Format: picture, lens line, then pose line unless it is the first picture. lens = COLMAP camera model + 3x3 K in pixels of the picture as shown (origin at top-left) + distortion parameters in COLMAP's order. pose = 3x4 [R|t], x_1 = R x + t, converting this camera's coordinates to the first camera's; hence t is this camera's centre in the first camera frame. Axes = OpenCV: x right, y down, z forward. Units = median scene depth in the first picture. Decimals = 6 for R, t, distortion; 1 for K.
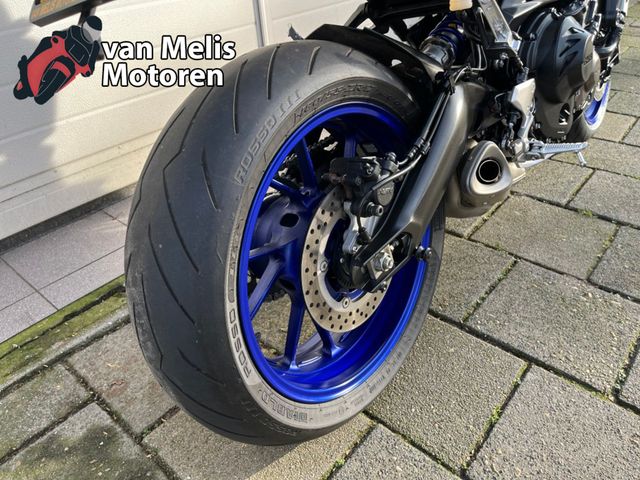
lens RADIAL K [[491.6, 0, 319.7], [0, 491.6, 239.4], [0, 0, 1]] dist [0.045255, -0.047845]
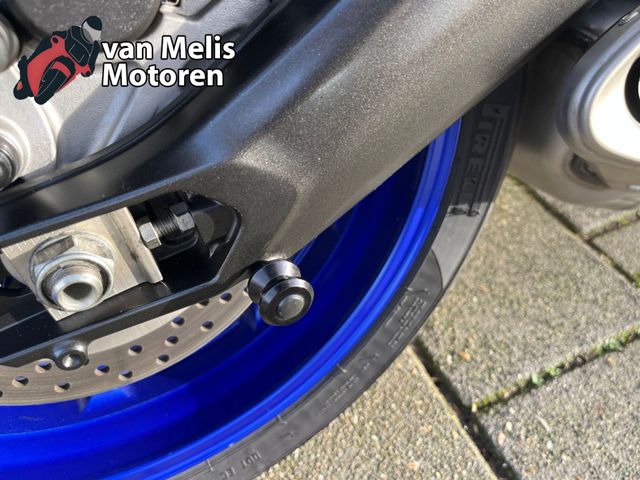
lens RADIAL K [[491.6, 0, 321.2], [0, 491.6, 242.8], [0, 0, 1]] dist [0.045255, -0.047845]
pose [[0.908098, 0.353484, -0.224513, 0.198352], [-0.298987, 0.922692, 0.243404, -0.049178], [0.293196, -0.153909, 0.943583, 0.515985]]
